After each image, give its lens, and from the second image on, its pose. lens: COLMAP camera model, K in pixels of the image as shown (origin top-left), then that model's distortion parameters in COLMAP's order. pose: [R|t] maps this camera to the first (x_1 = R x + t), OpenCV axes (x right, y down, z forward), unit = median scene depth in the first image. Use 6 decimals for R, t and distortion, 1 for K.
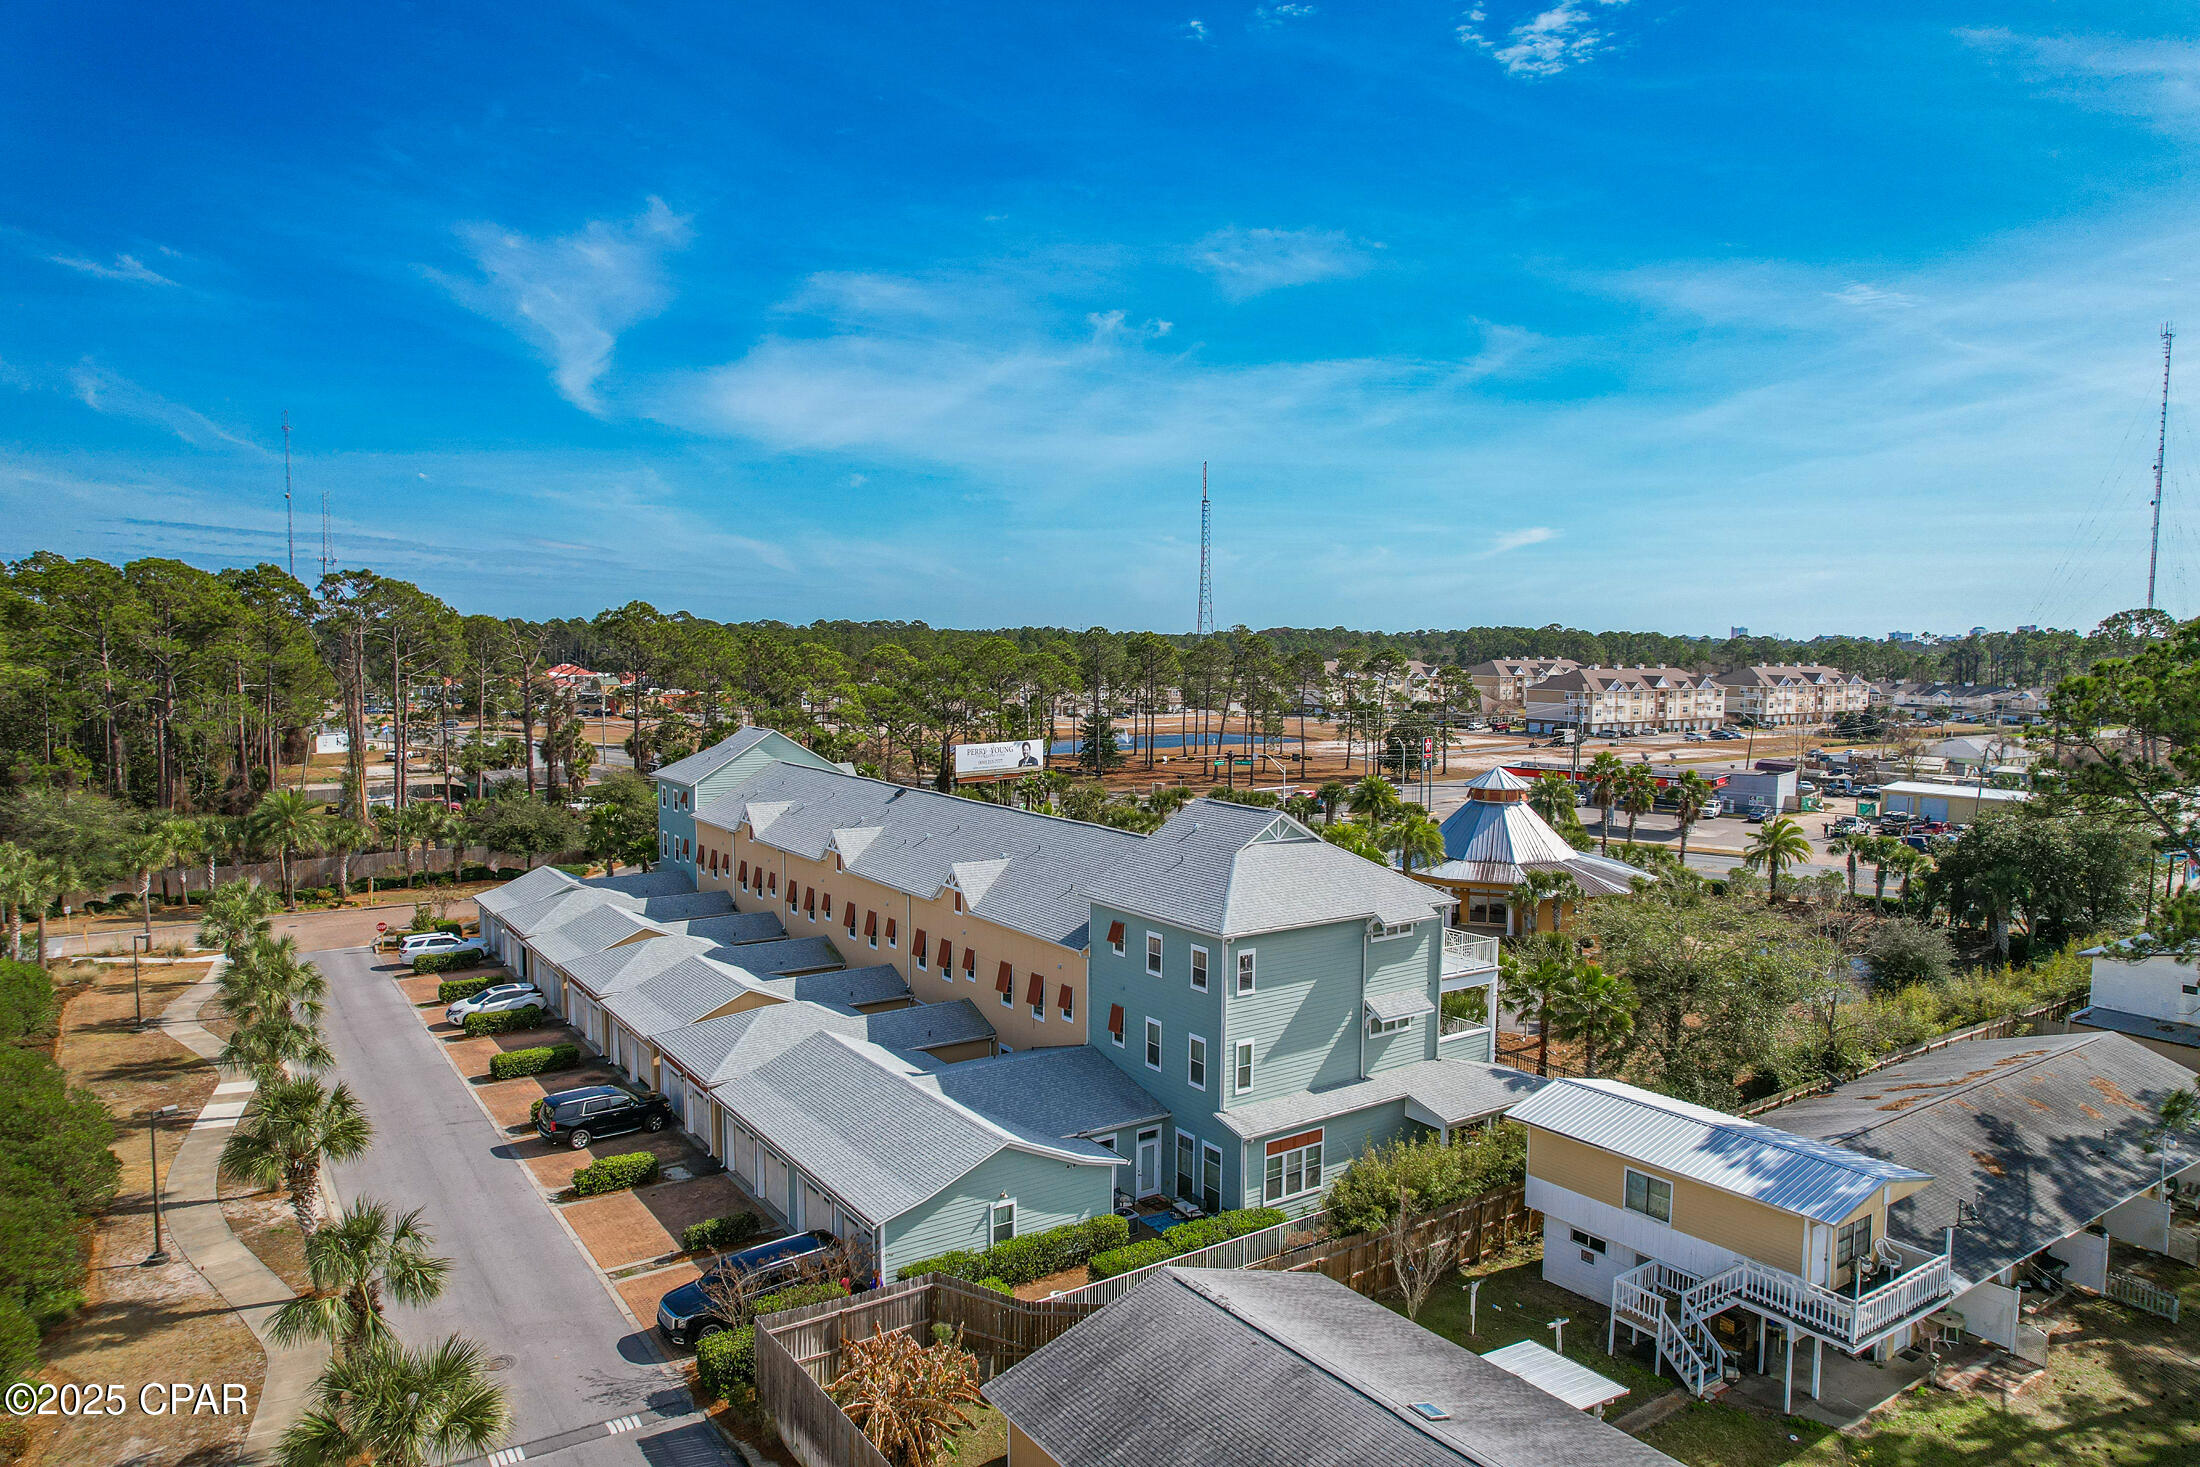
lens RADIAL K [[1402.5, 0, 1114.7], [0, 1402.5, 731.6], [0, 0, 1]] dist [-0.067732, 0.056908]
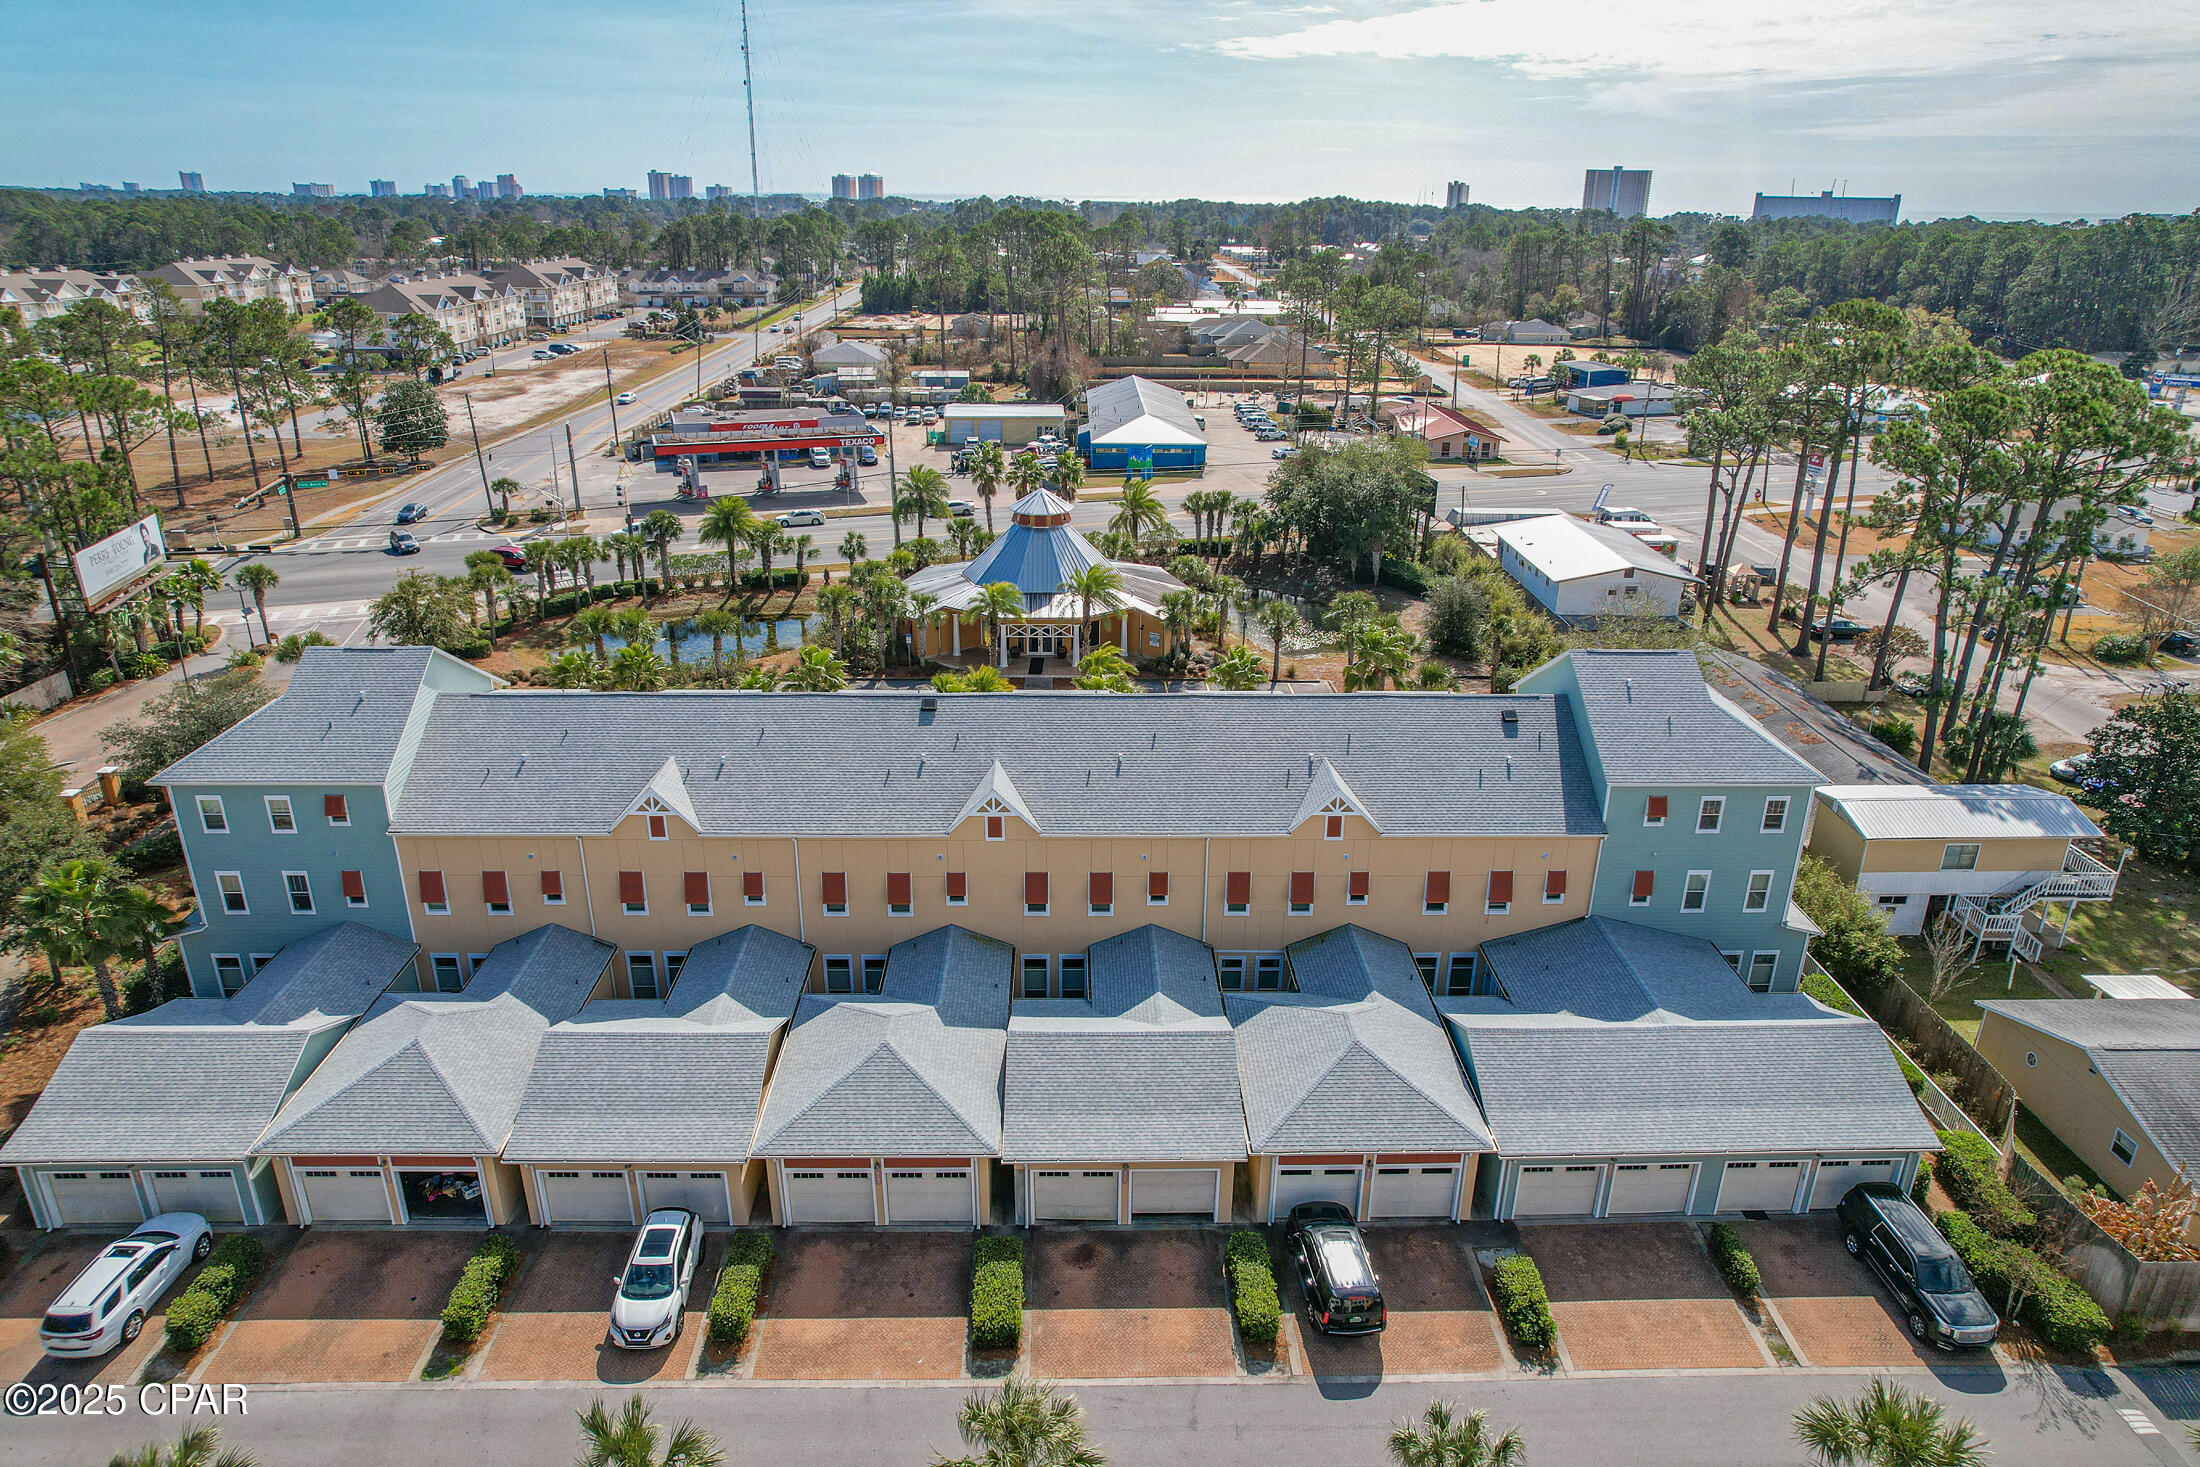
lens RADIAL K [[1402.5, 0, 1101.1], [0, 1402.5, 743.4], [0, 0, 1]] dist [-0.067732, 0.056908]
pose [[0.553379, -0.308942, 0.773516, -0.576775], [0.050074, 0.939329, 0.339344, -0.153585], [-0.831423, -0.149053, 0.535275, 0.464090]]
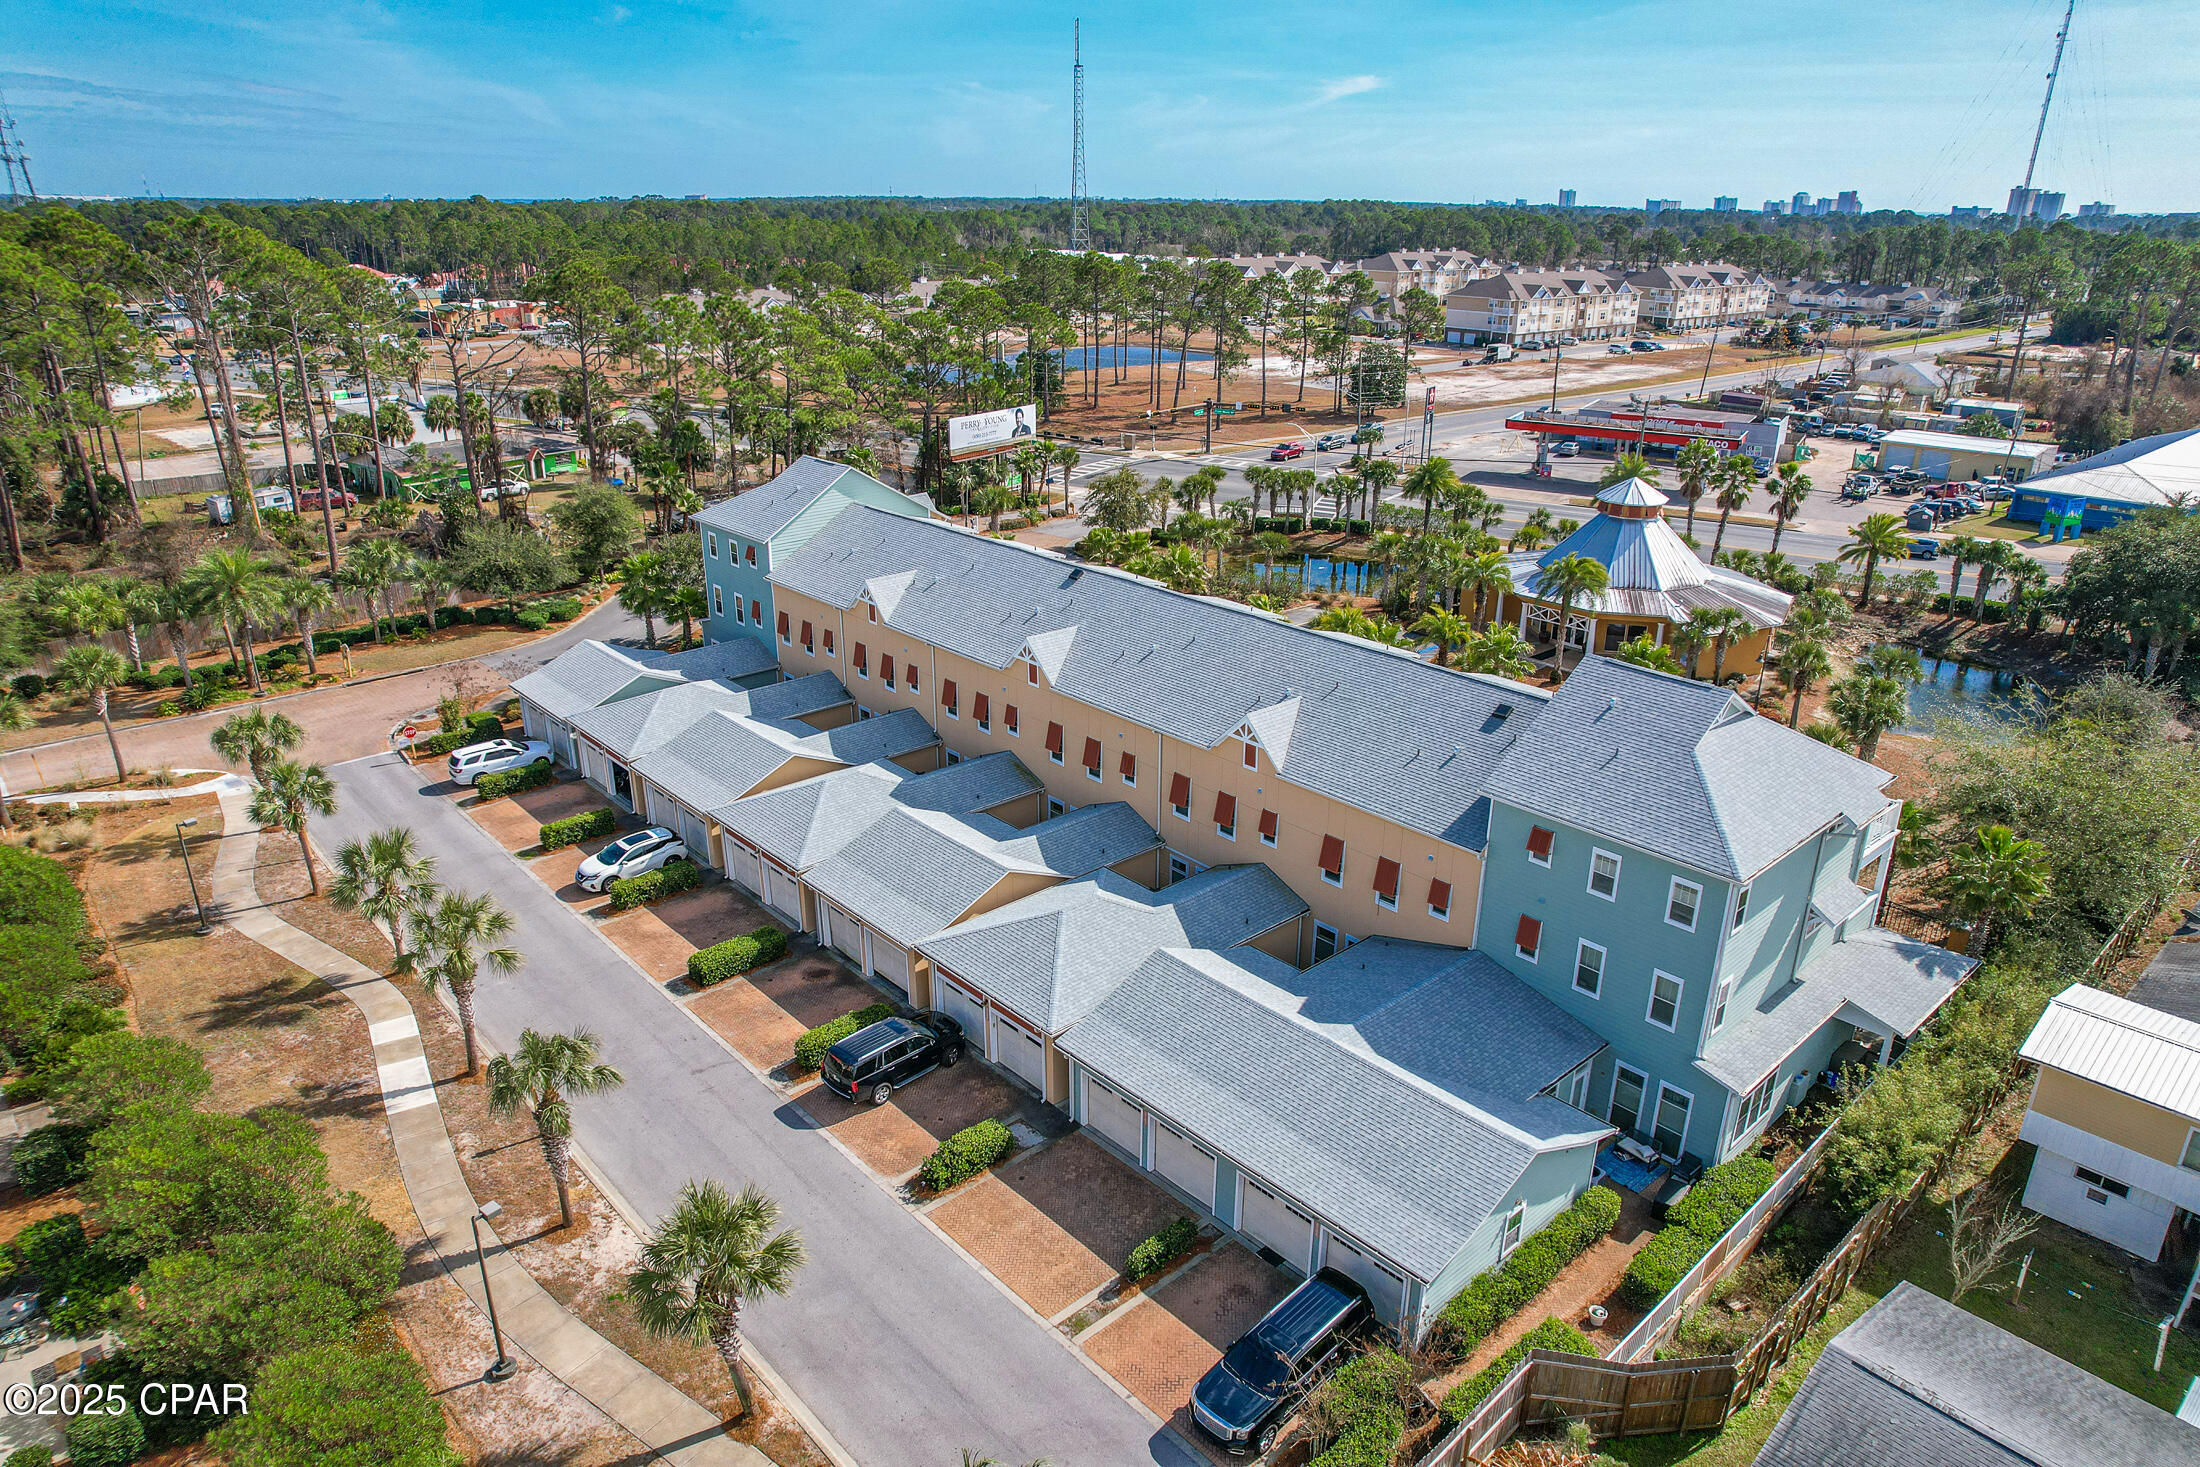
lens RADIAL K [[1402.5, 0, 1114.2], [0, 1402.5, 738.2], [0, 0, 1]] dist [-0.067732, 0.056908]
pose [[0.991480, -0.048450, 0.120915, -0.204291], [0.010036, 0.953908, 0.299930, -0.099029], [-0.129873, -0.296161, 0.946267, 0.147413]]
